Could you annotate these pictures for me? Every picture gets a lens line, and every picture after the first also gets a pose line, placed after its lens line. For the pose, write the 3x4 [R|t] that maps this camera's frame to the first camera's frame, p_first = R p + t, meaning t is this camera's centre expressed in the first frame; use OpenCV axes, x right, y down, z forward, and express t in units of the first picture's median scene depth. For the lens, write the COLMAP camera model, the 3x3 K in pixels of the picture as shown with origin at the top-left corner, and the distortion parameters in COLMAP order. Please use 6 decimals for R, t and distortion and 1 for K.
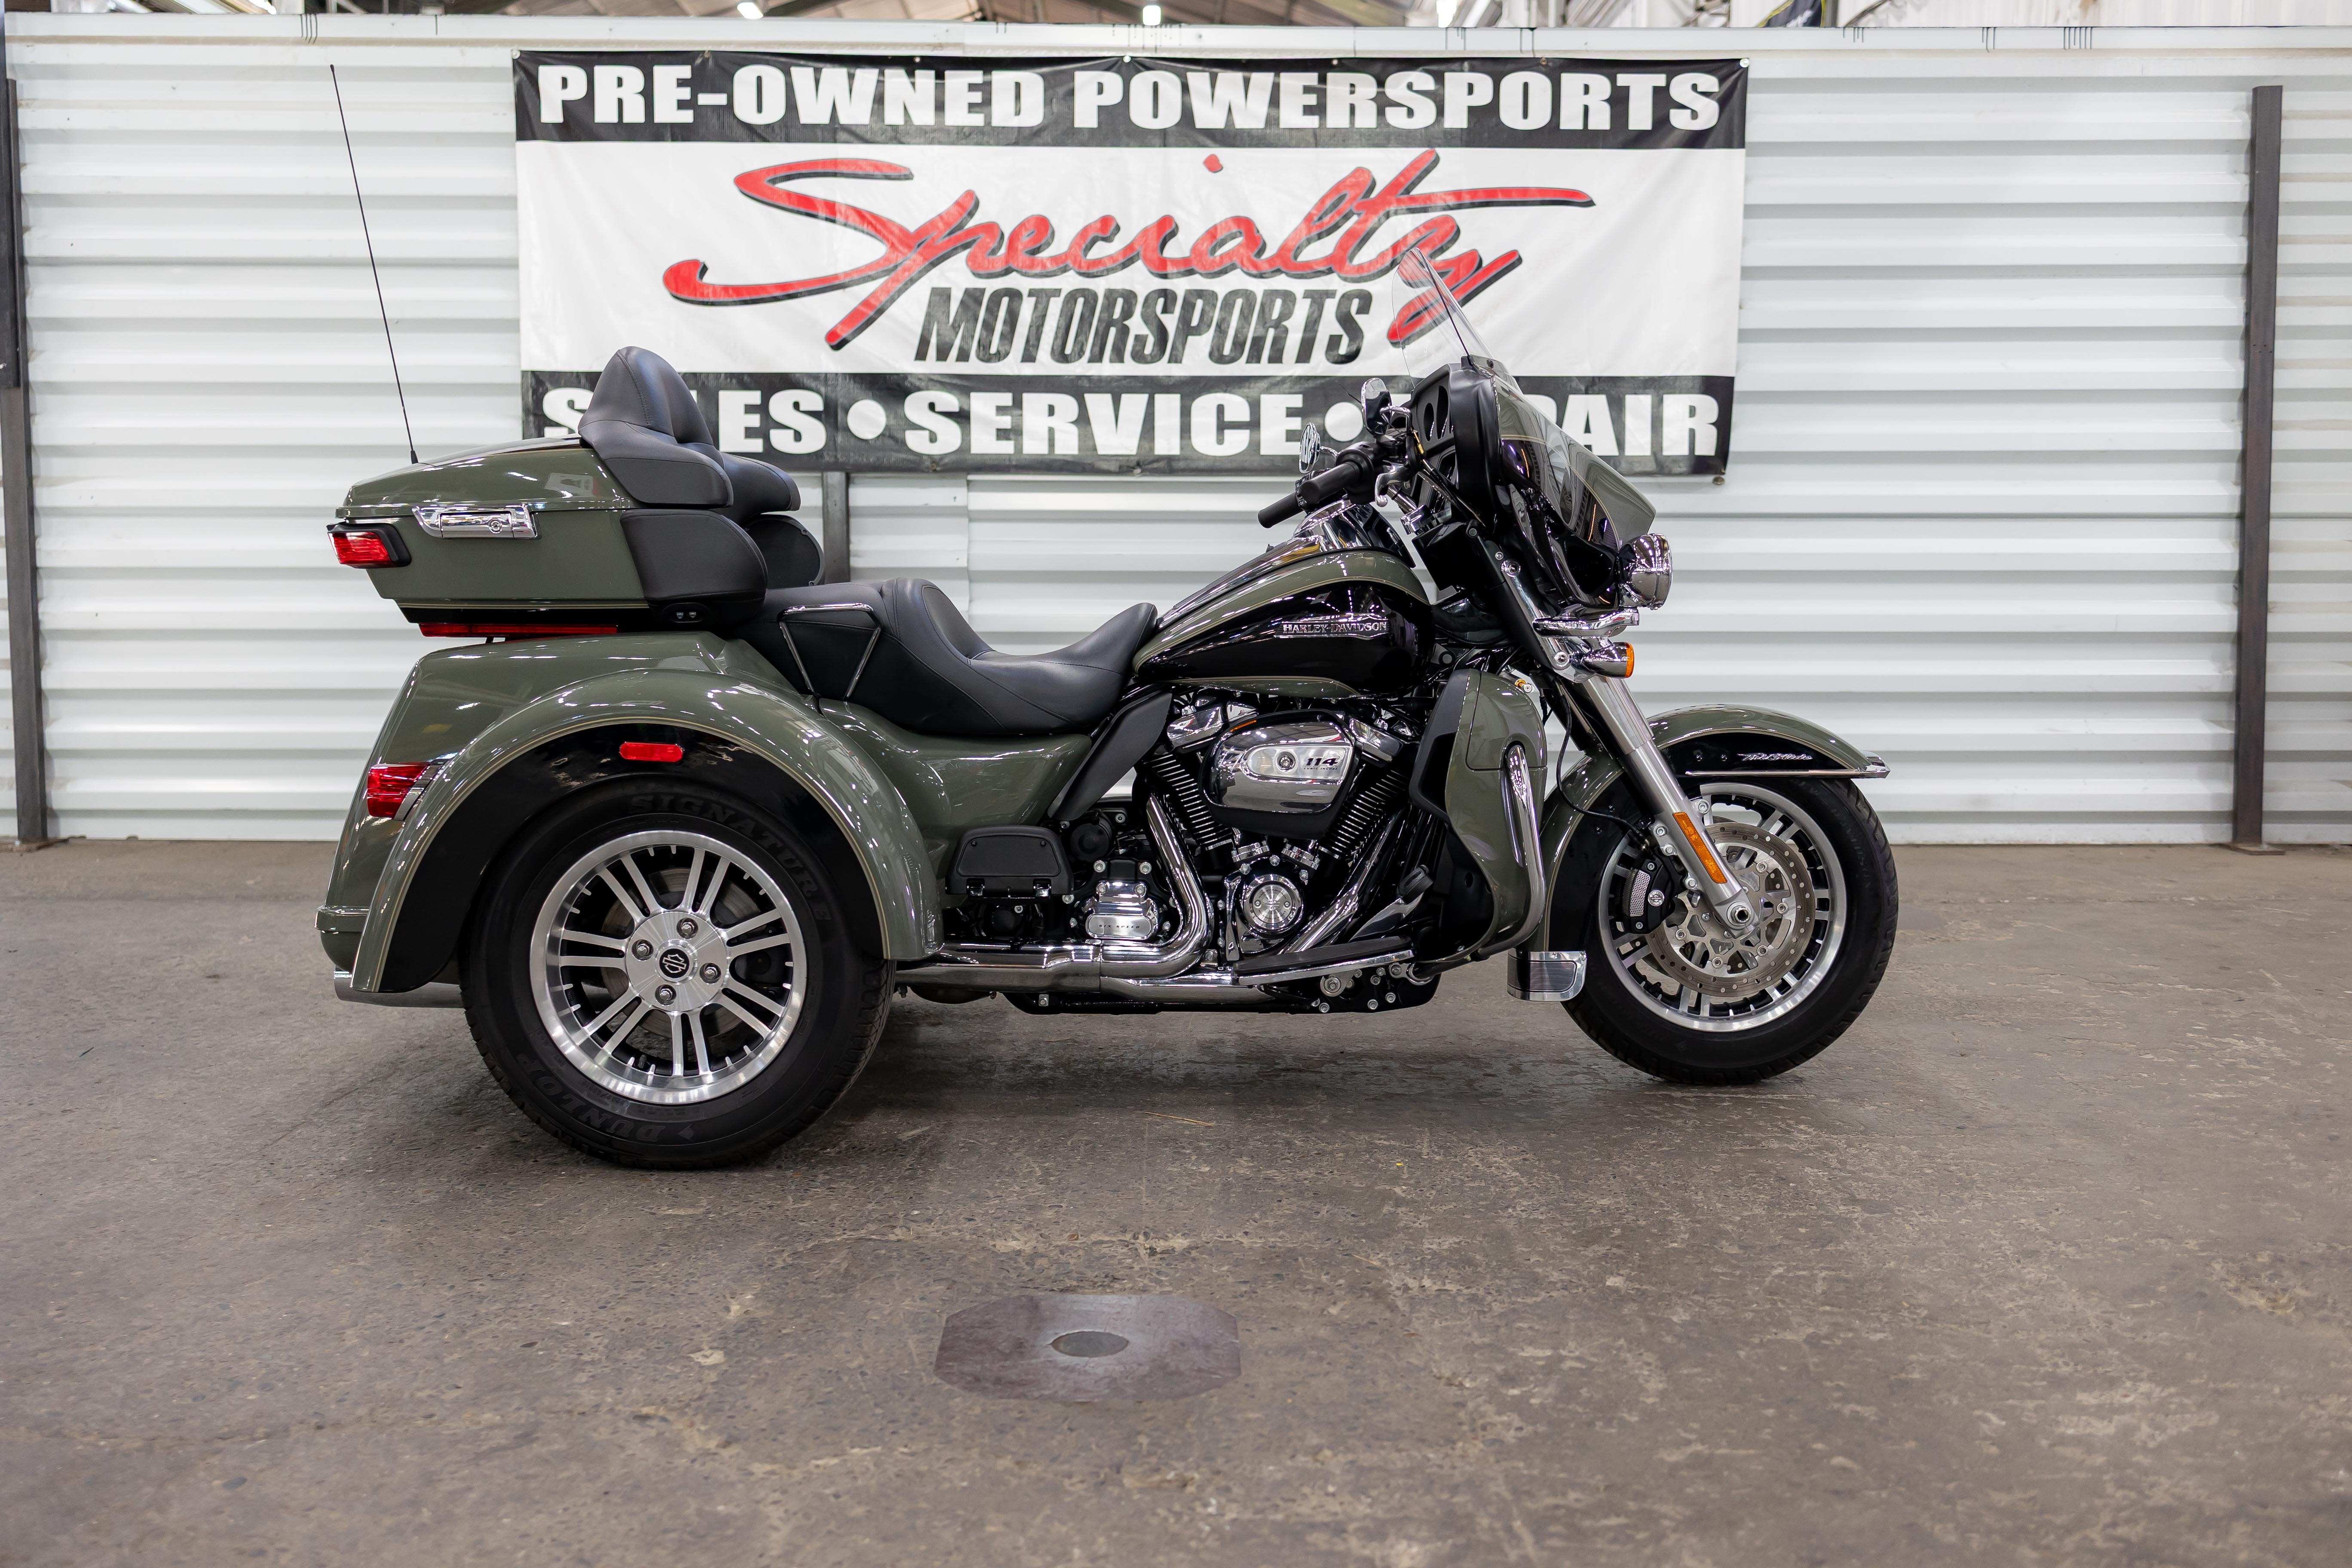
lens RADIAL K [[2446.3, 0, 1175.8], [0, 2446.3, 789.5], [0, 0, 1]] dist [0.016951, 0.000000]
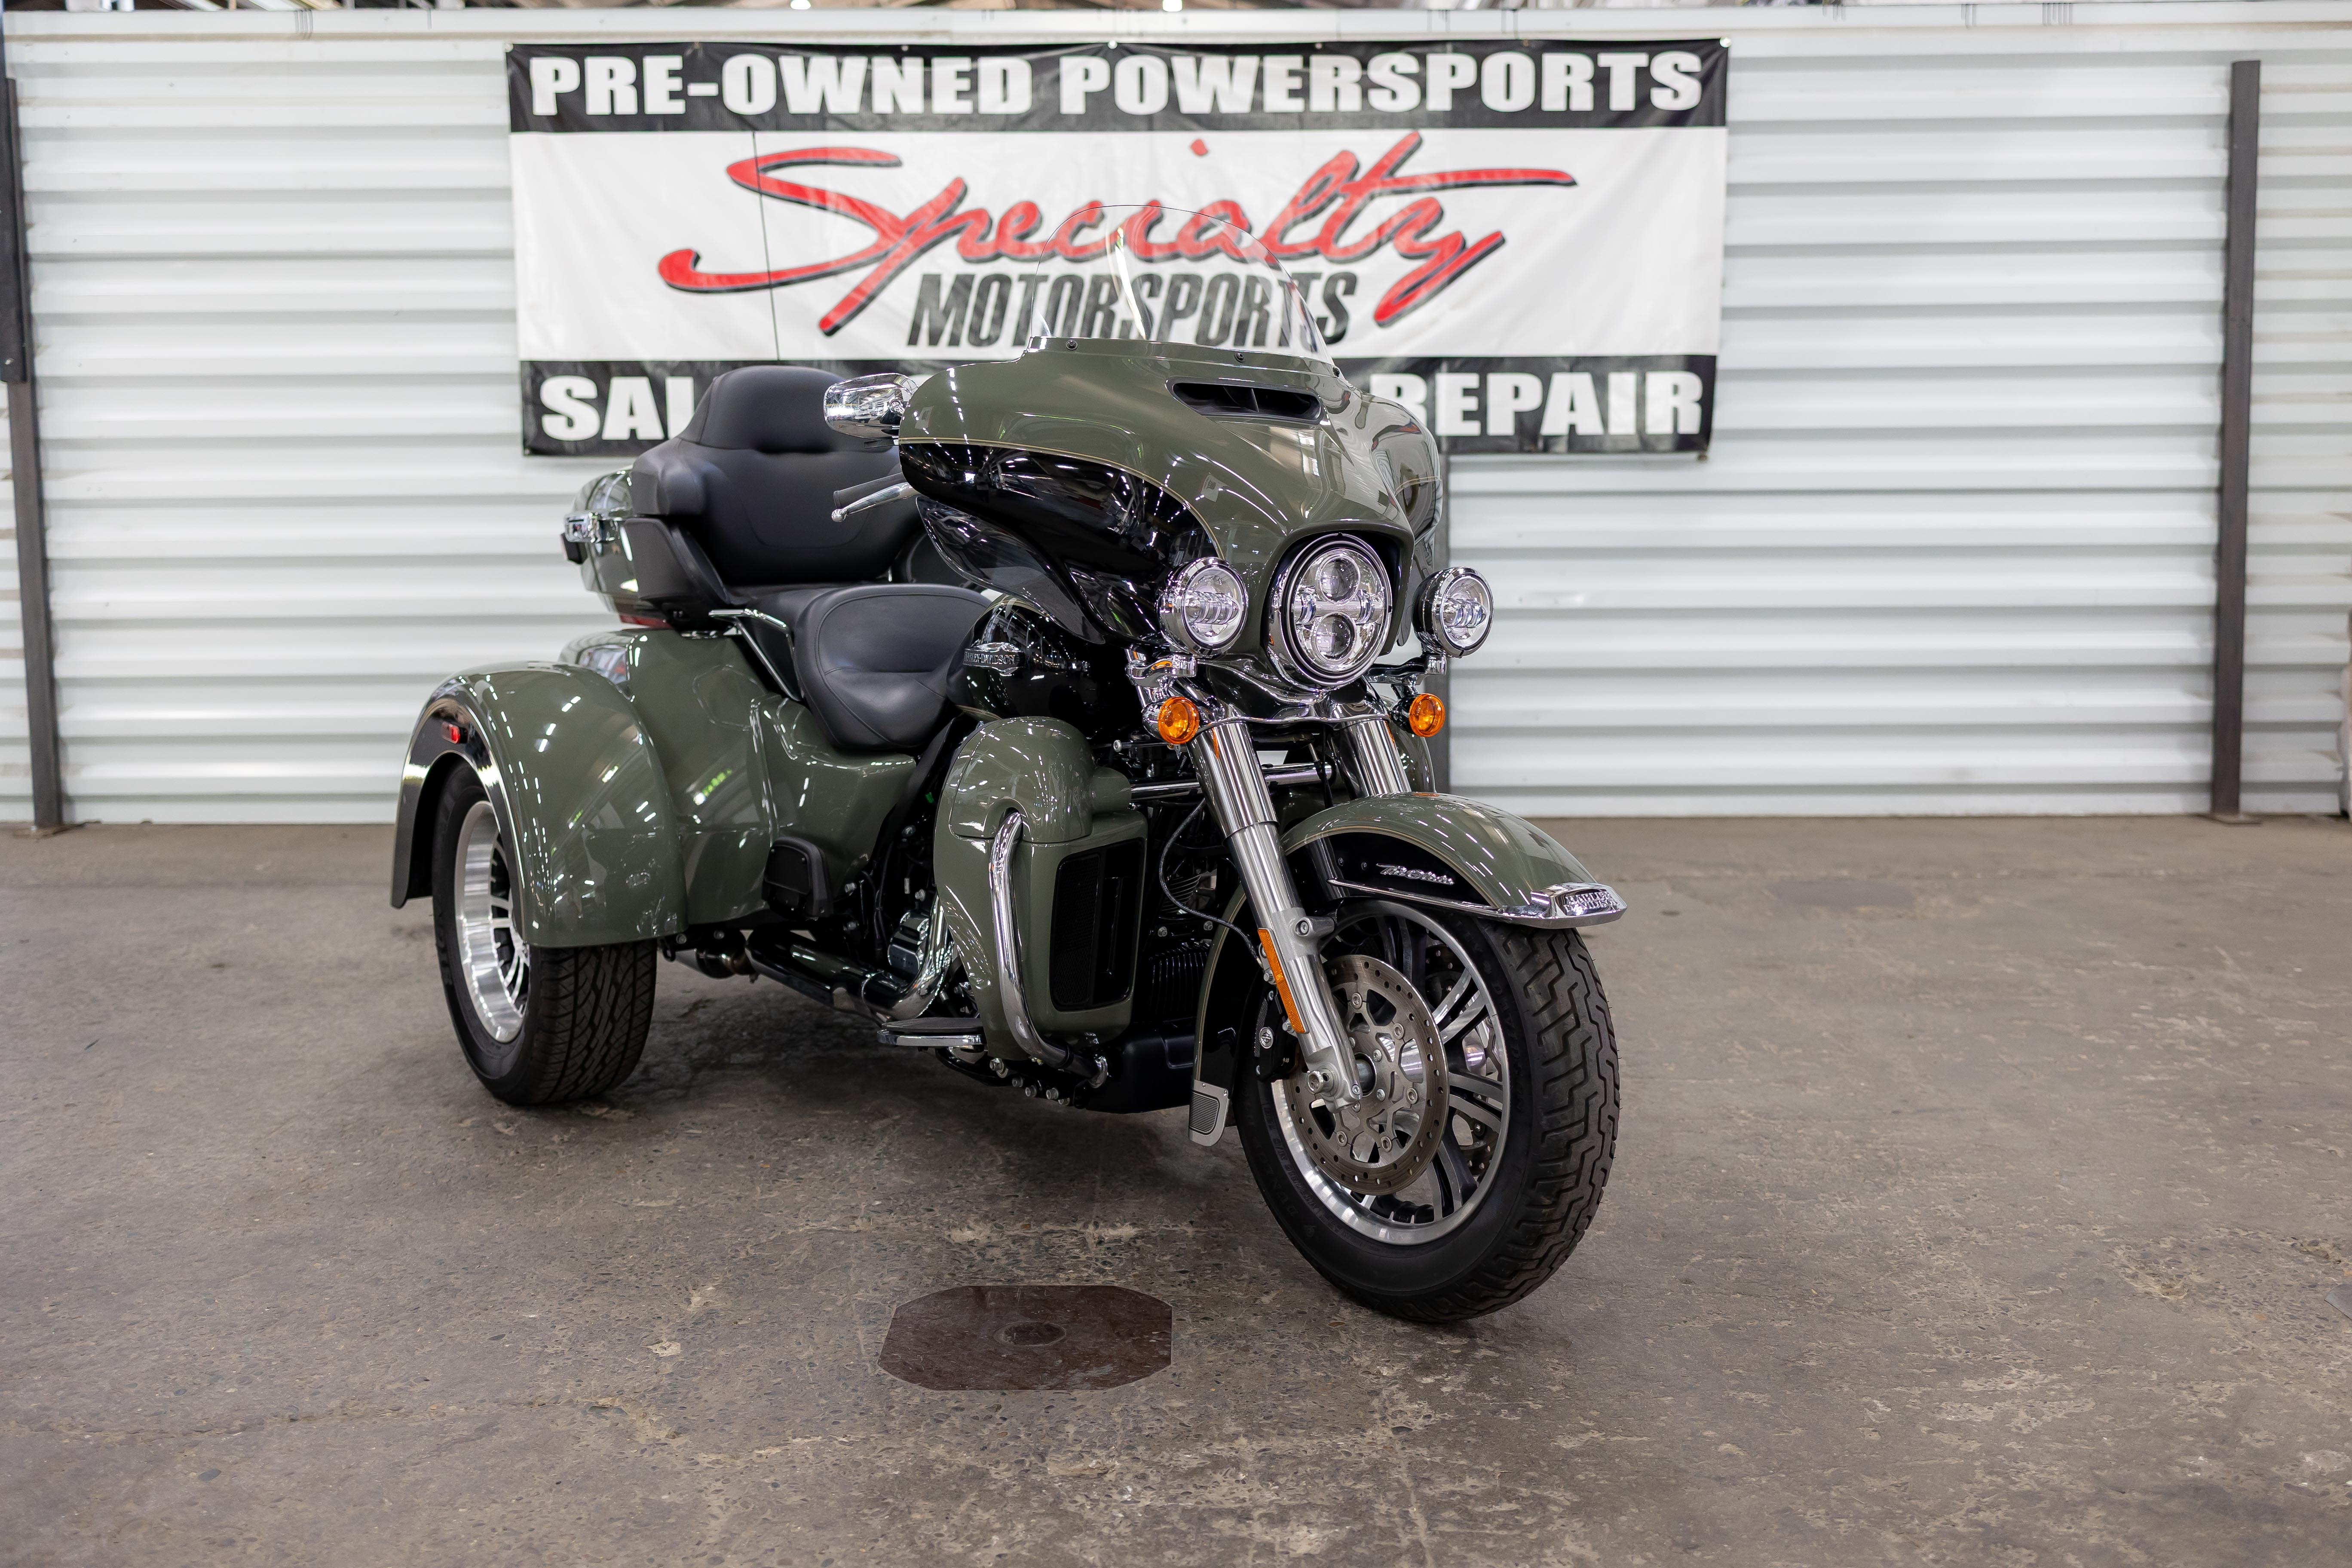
lens RADIAL K [[2446.3, 0, 1182.8], [0, 2446.3, 807.1], [0, 0, 1]] dist [0.016951, 0.000000]
pose [[0.999915, -0.006941, -0.010993, 0.017856], [0.007235, 0.999610, 0.026971, -0.011128], [0.010802, -0.027048, 0.999576, -0.017062]]
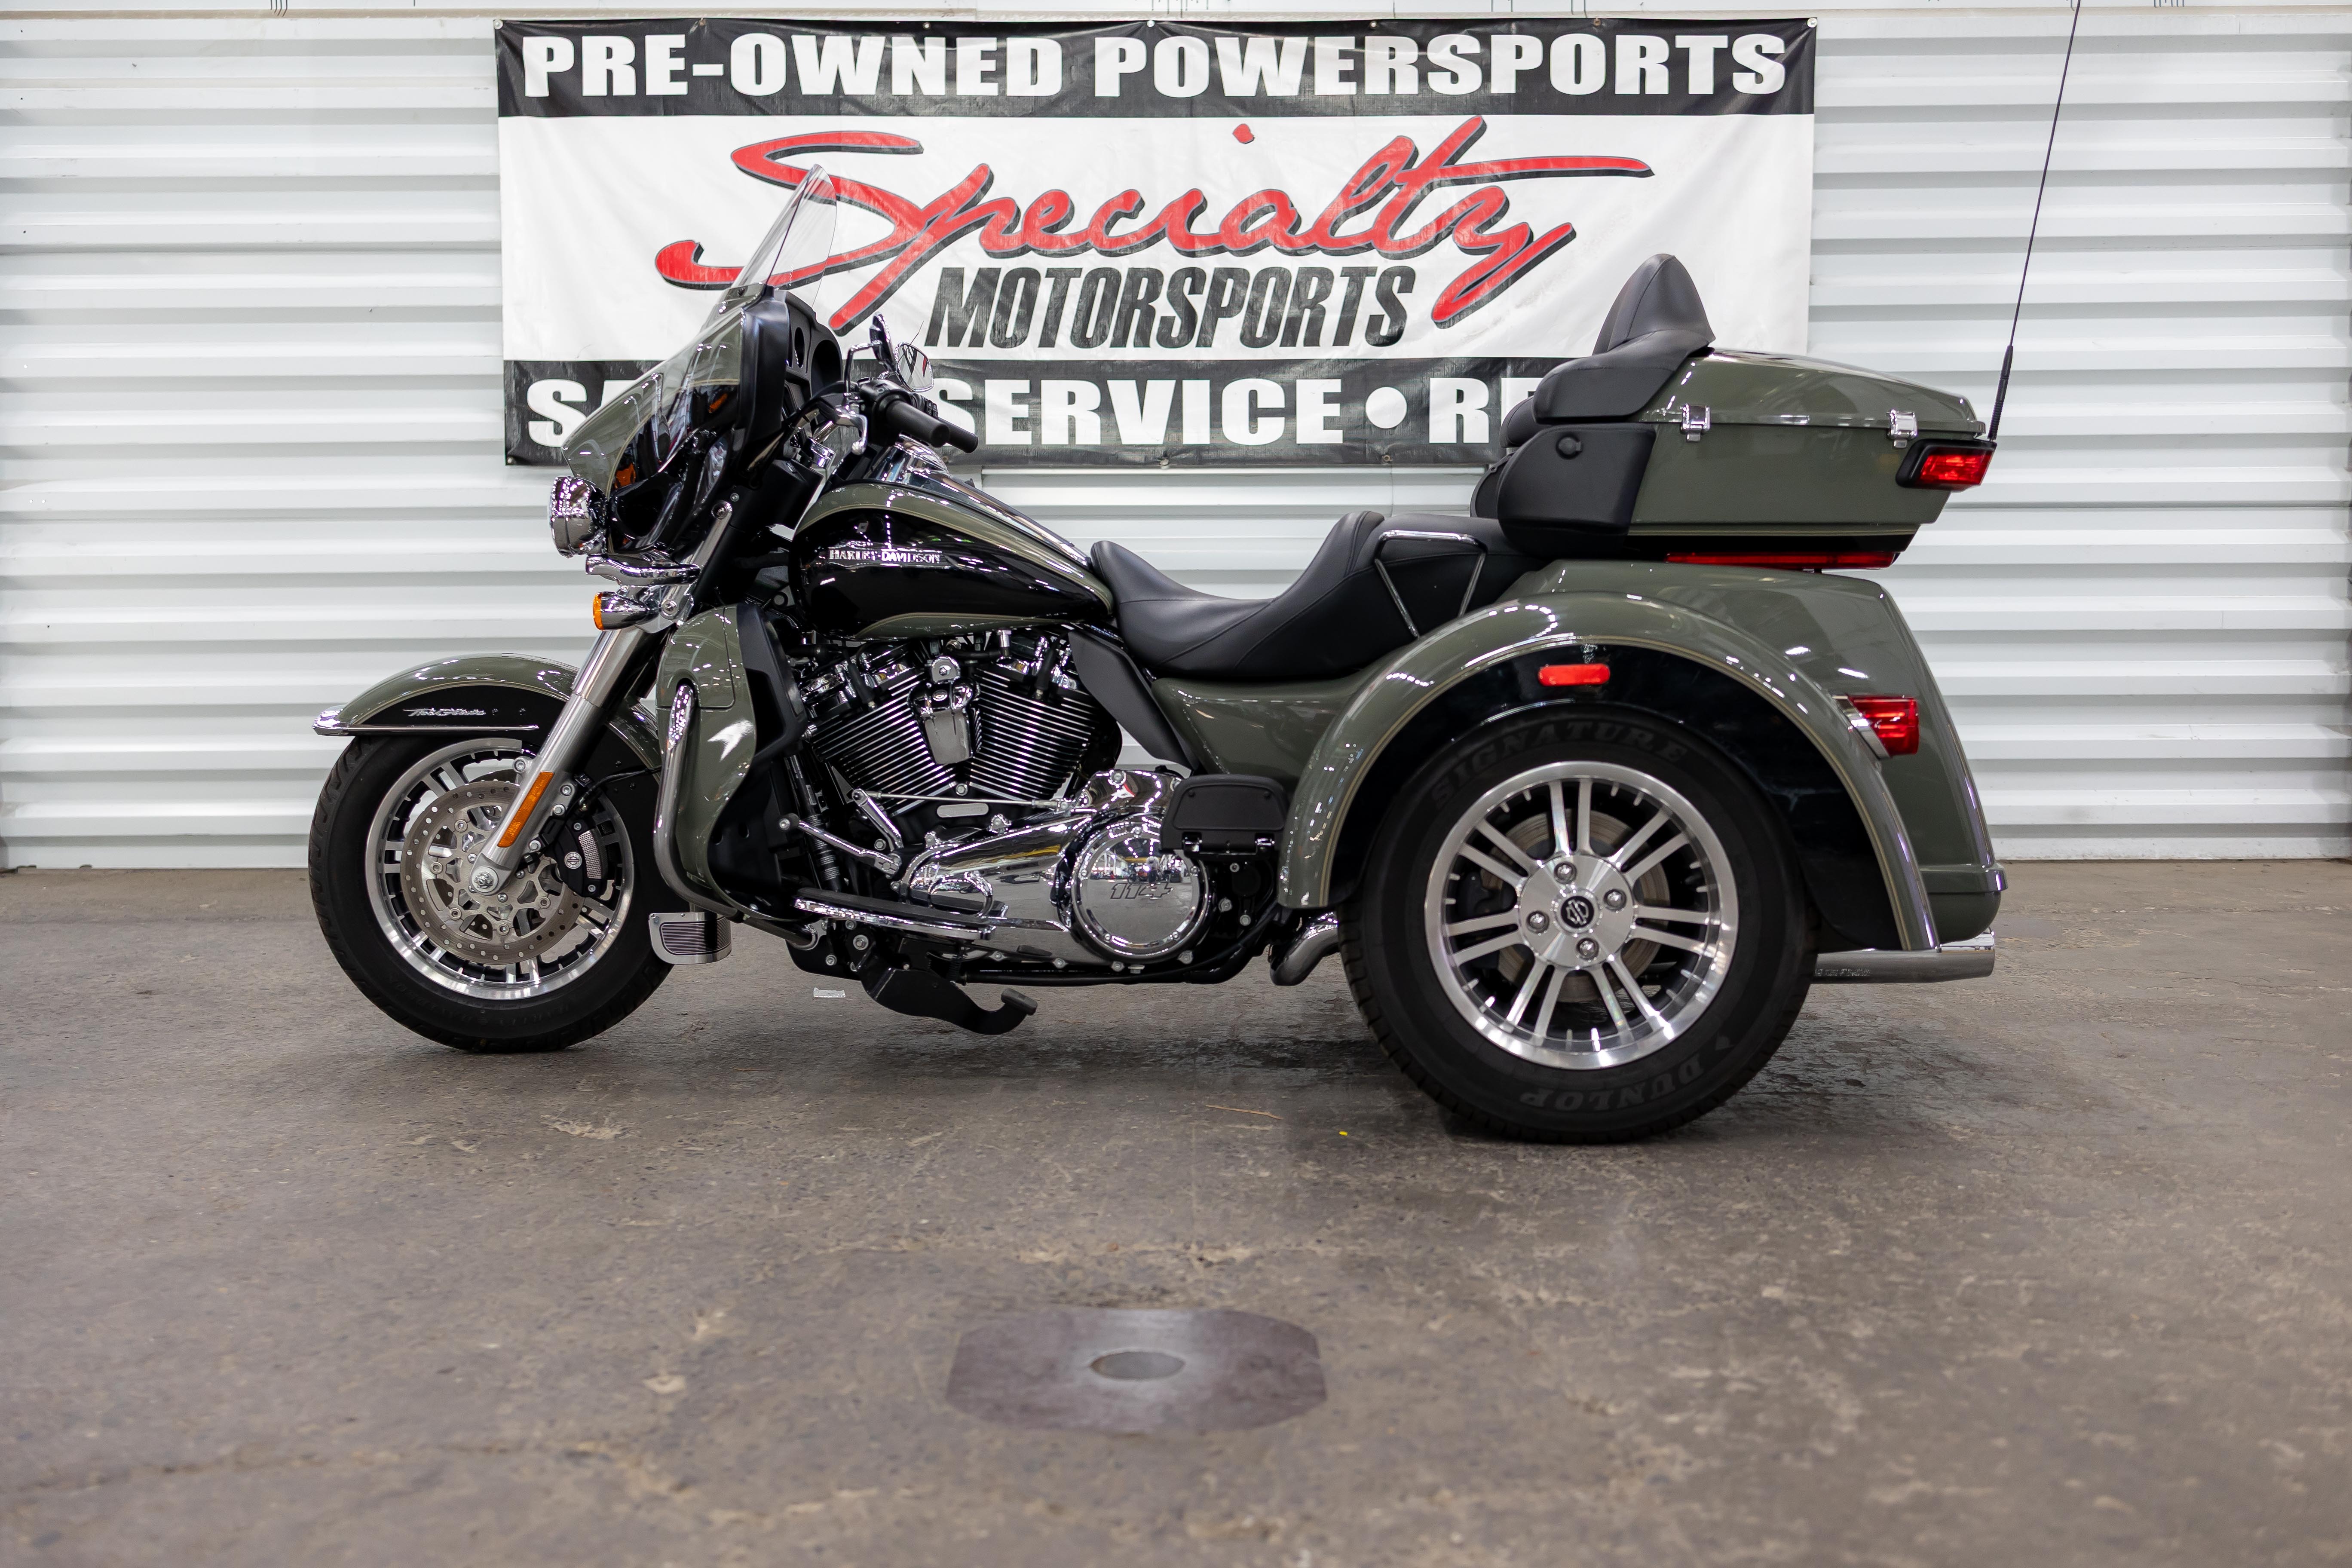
lens RADIAL K [[2446.3, 0, 1174.6], [0, 2446.3, 786.4], [0, 0, 1]] dist [0.016951, 0.000000]
pose [[0.999957, -0.006590, -0.006579, -0.006582], [0.006354, 0.999359, -0.035225, 0.025966], [0.006807, 0.035182, 0.999358, 0.075318]]
